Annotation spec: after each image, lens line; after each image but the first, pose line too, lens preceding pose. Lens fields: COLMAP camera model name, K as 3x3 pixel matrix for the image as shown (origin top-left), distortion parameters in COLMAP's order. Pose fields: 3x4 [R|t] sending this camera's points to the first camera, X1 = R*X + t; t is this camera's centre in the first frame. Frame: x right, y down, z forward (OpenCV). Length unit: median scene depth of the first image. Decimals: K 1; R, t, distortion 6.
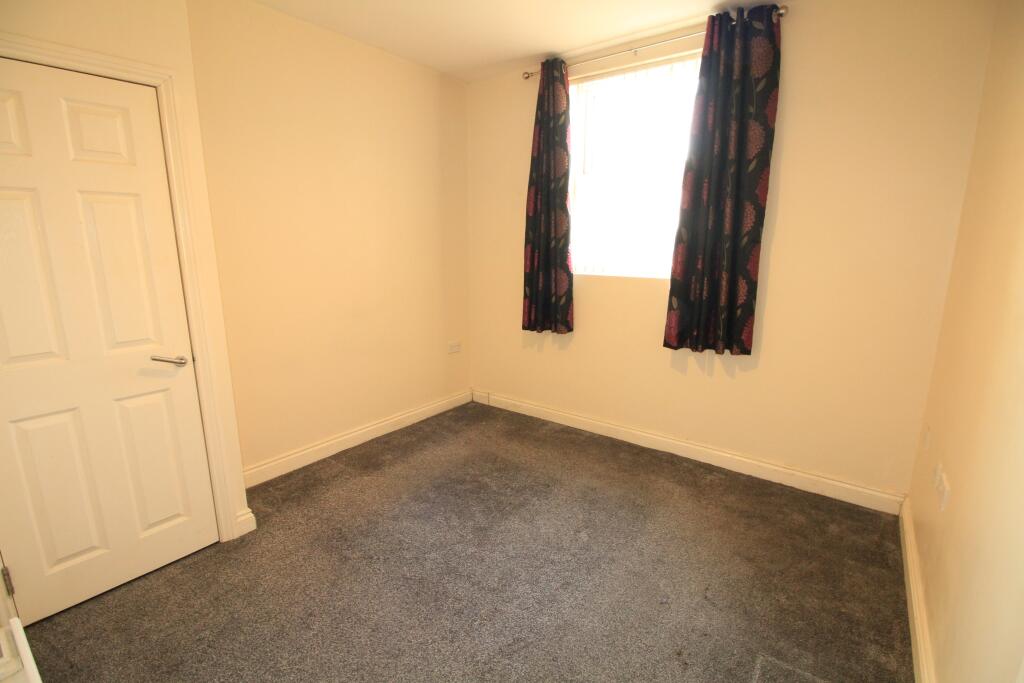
lens RADIAL K [[471.3, 0, 512.0], [0, 471.3, 341.5], [0, 0, 1]] dist [0.000992, -0.011627]
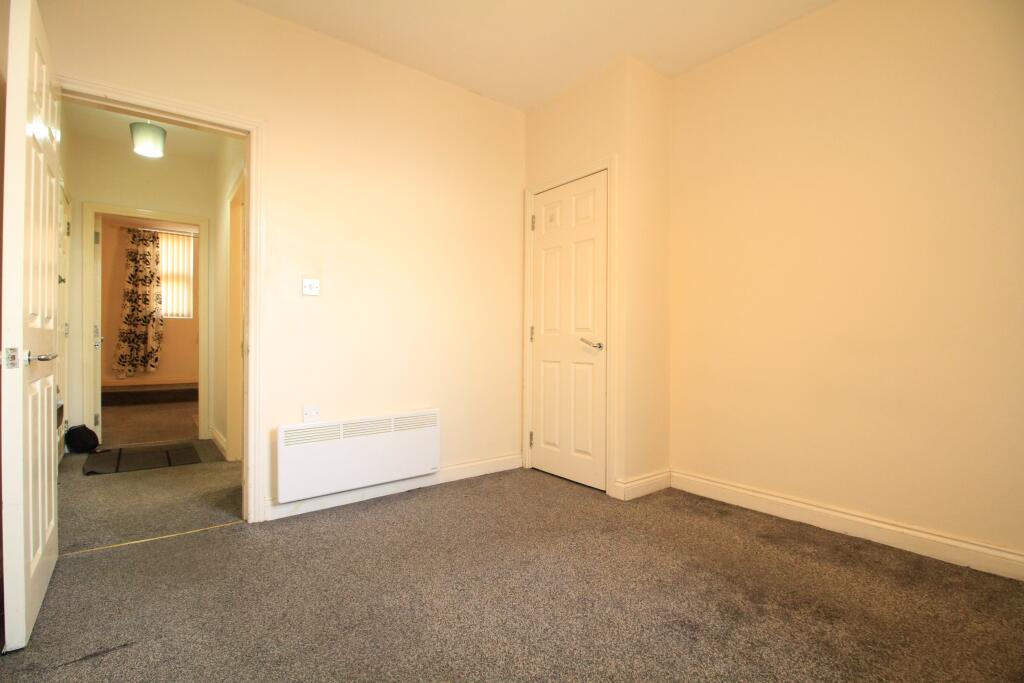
lens RADIAL K [[471.3, 0, 512.0], [0, 471.3, 341.5], [0, 0, 1]] dist [0.000992, -0.011627]
pose [[-0.253701, -0.006512, -0.967261, 0.774077], [-0.203735, 0.977904, 0.046853, 0.015713], [0.945583, 0.208952, -0.249422, 1.107468]]
